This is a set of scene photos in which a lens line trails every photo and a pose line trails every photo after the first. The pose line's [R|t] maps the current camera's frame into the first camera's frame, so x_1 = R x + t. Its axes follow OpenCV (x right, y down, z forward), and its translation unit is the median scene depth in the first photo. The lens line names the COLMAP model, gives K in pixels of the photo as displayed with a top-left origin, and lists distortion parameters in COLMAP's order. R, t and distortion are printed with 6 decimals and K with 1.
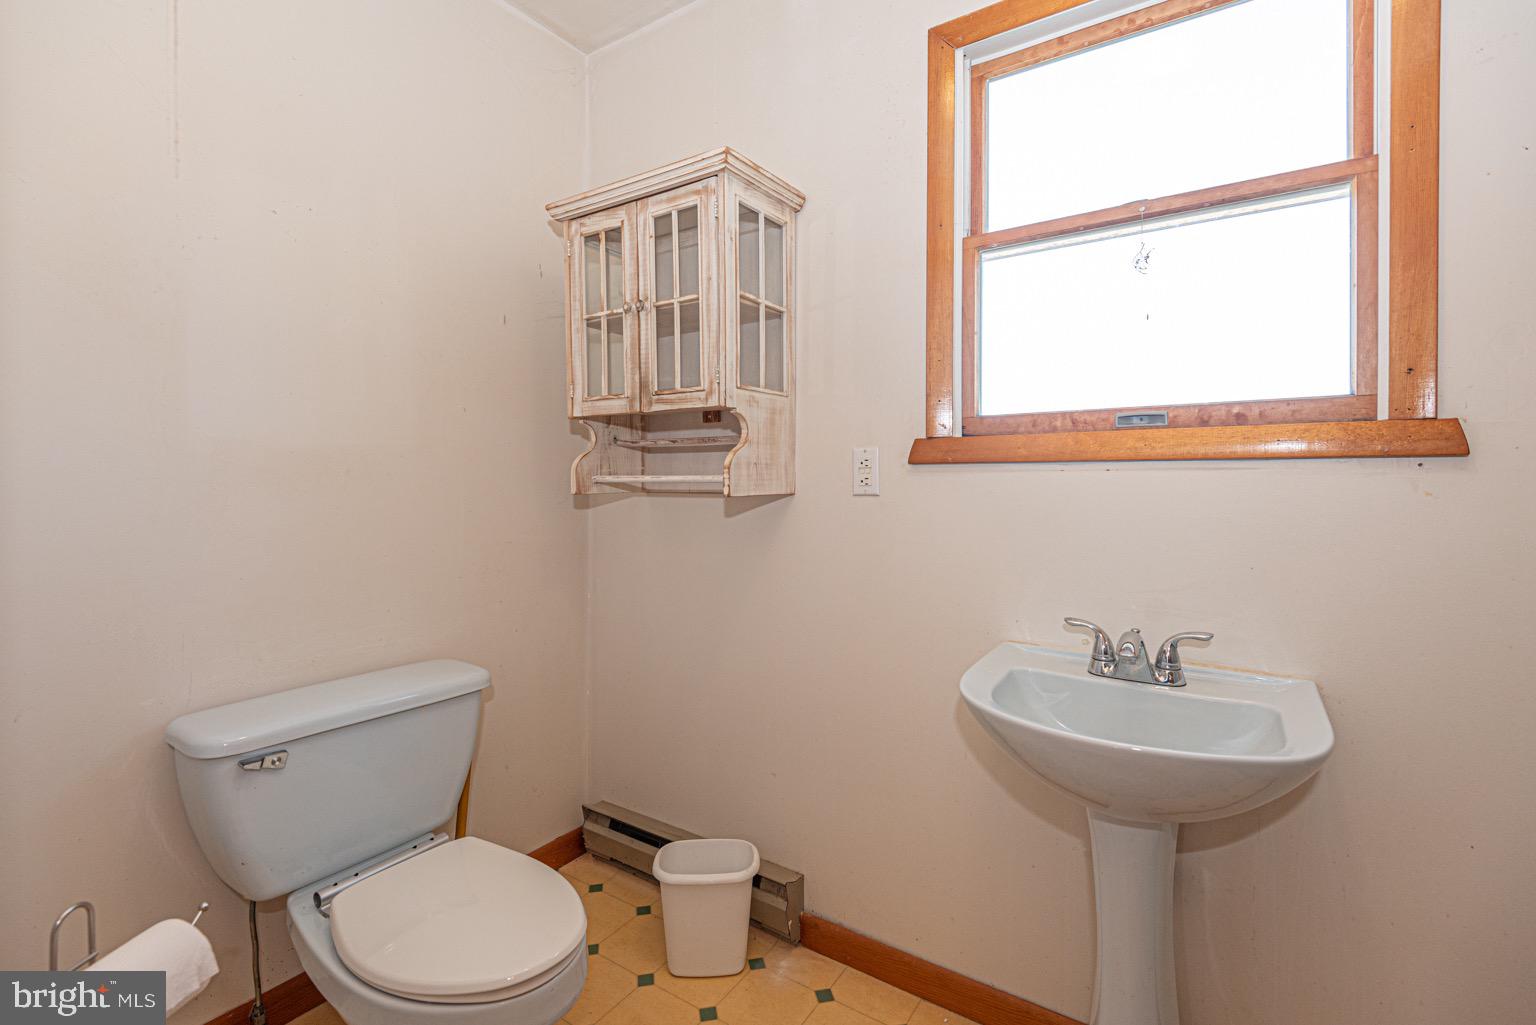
lens RADIAL K [[702.9, 0, 773.6], [0, 702.9, 499.7], [0, 0, 1]] dist [0.035201, -0.014605]
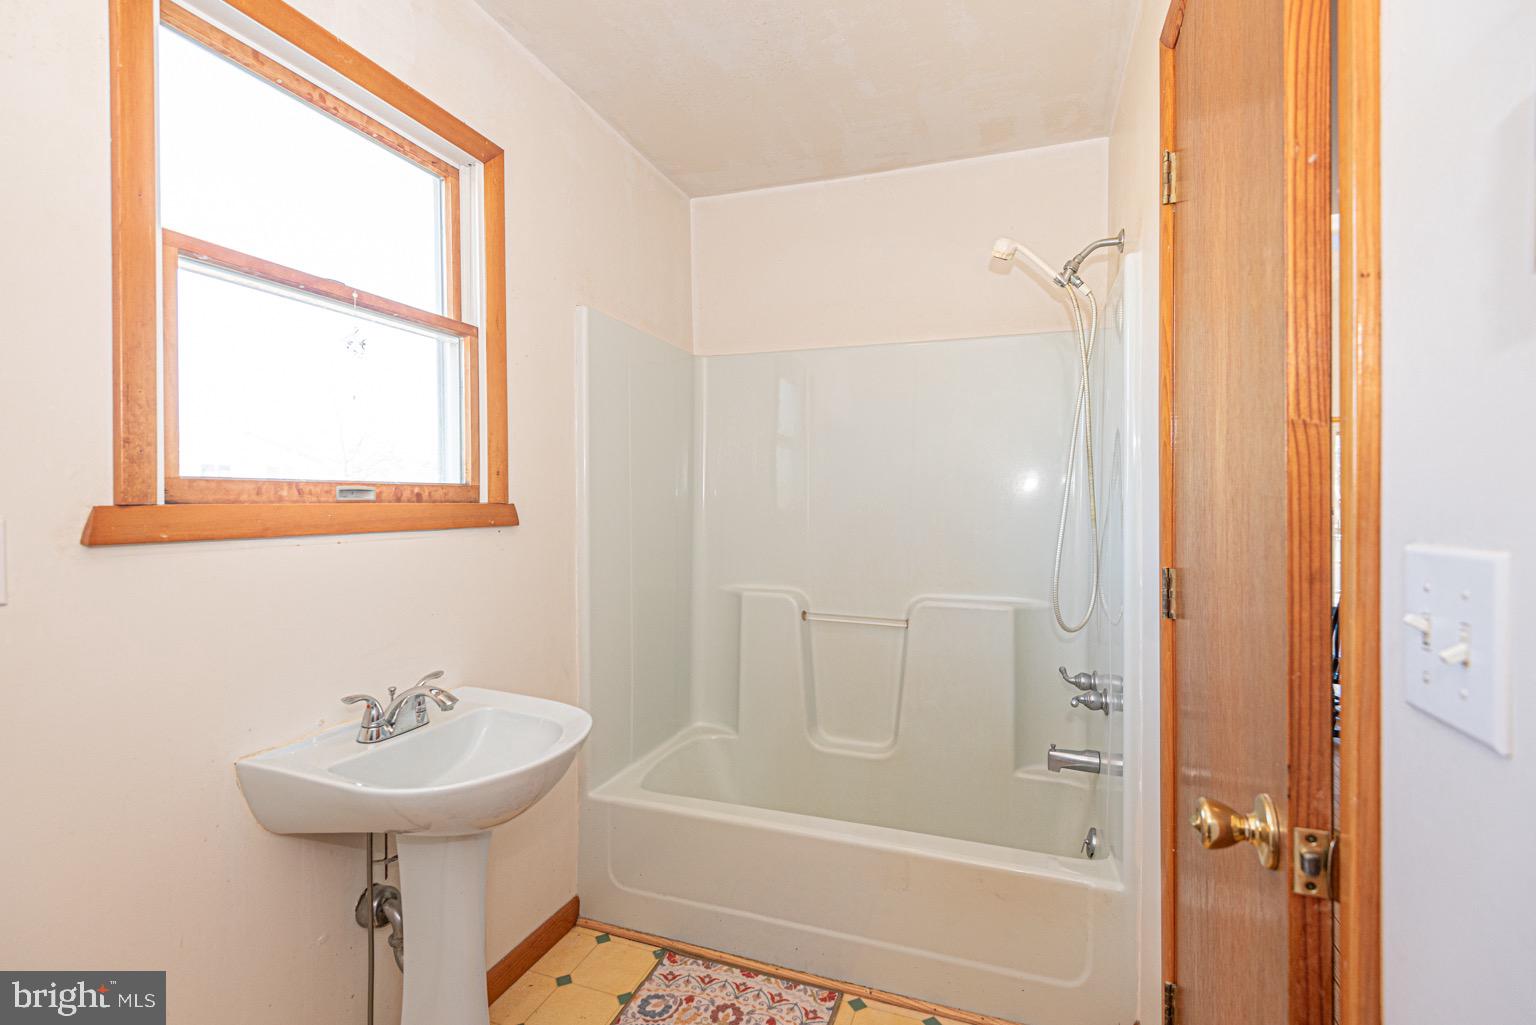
lens RADIAL K [[702.9, 0, 770.6], [0, 702.9, 505.9], [0, 0, 1]] dist [0.035201, -0.014605]
pose [[-0.264537, -0.013778, 0.964277, -0.641568], [0.010214, 0.999802, 0.017088, -0.101425], [-0.964321, 0.014370, -0.264344, 0.650176]]
